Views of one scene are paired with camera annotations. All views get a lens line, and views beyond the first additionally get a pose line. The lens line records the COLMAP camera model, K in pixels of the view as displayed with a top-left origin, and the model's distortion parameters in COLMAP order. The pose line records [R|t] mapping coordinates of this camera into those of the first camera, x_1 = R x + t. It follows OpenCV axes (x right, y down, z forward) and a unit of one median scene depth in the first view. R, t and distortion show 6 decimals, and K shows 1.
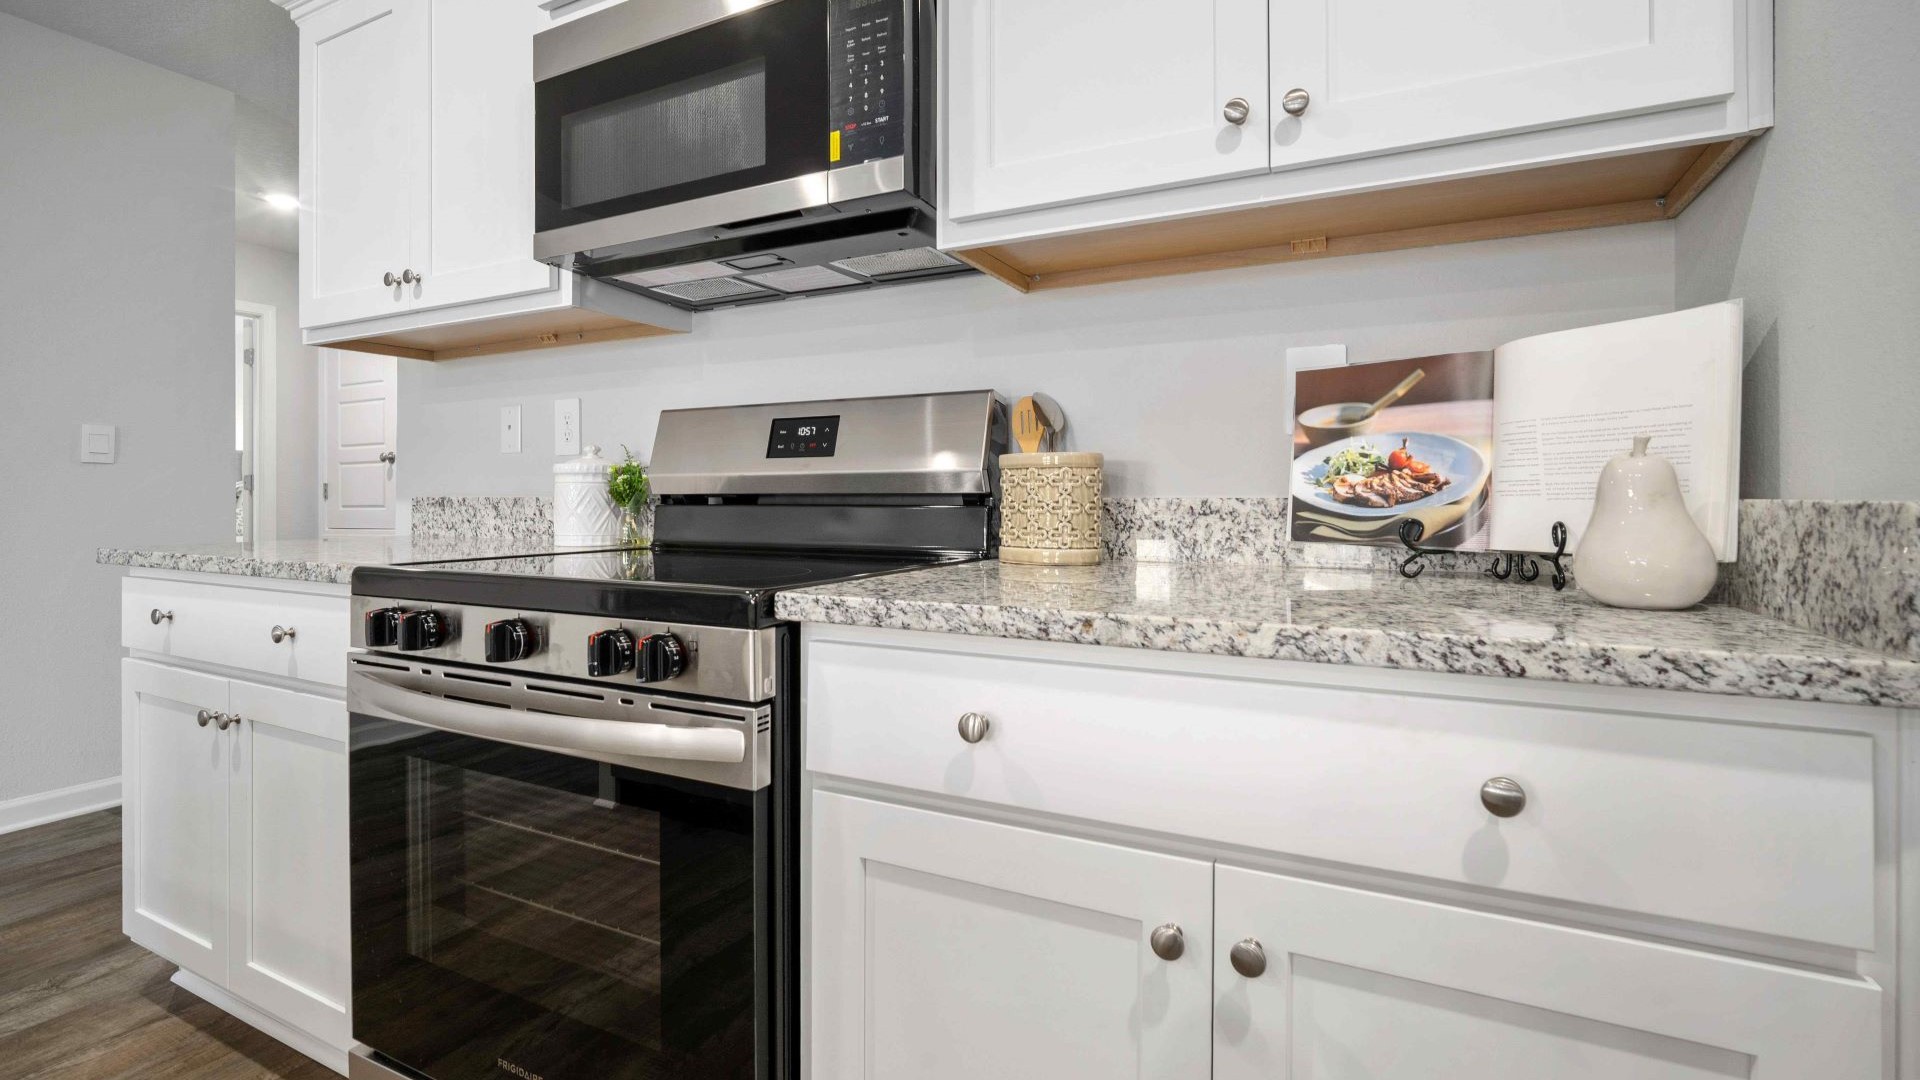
lens RADIAL K [[862.5, 0, 974.9], [0, 862.5, 499.0], [0, 0, 1]] dist [-0.013925, 0.003537]
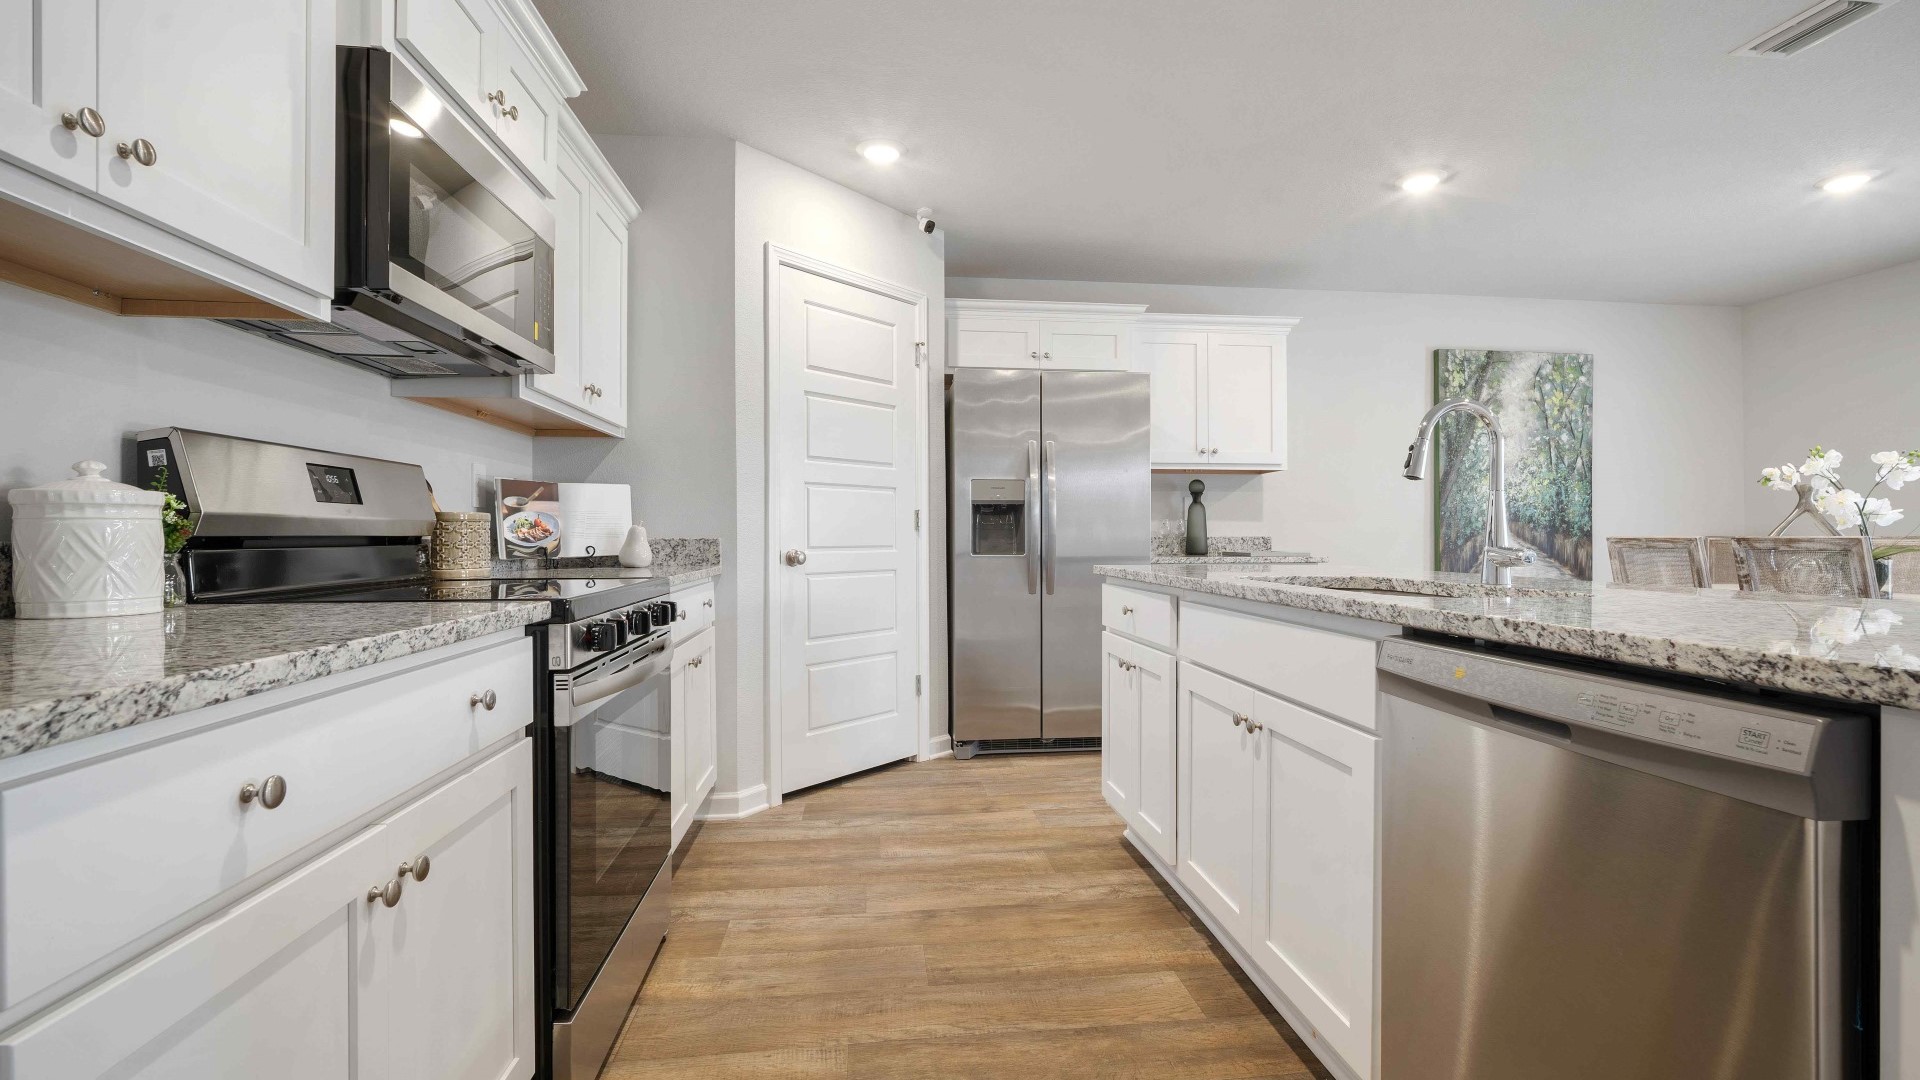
lens RADIAL K [[862.5, 0, 973.2], [0, 862.5, 534.1], [0, 0, 1]] dist [-0.013925, 0.003537]
pose [[-0.549241, 0.002461, 0.835660, -2.022279], [0.004498, 0.999990, 0.000011, -0.007159], [-0.835652, 0.003764, -0.549246, 1.192347]]
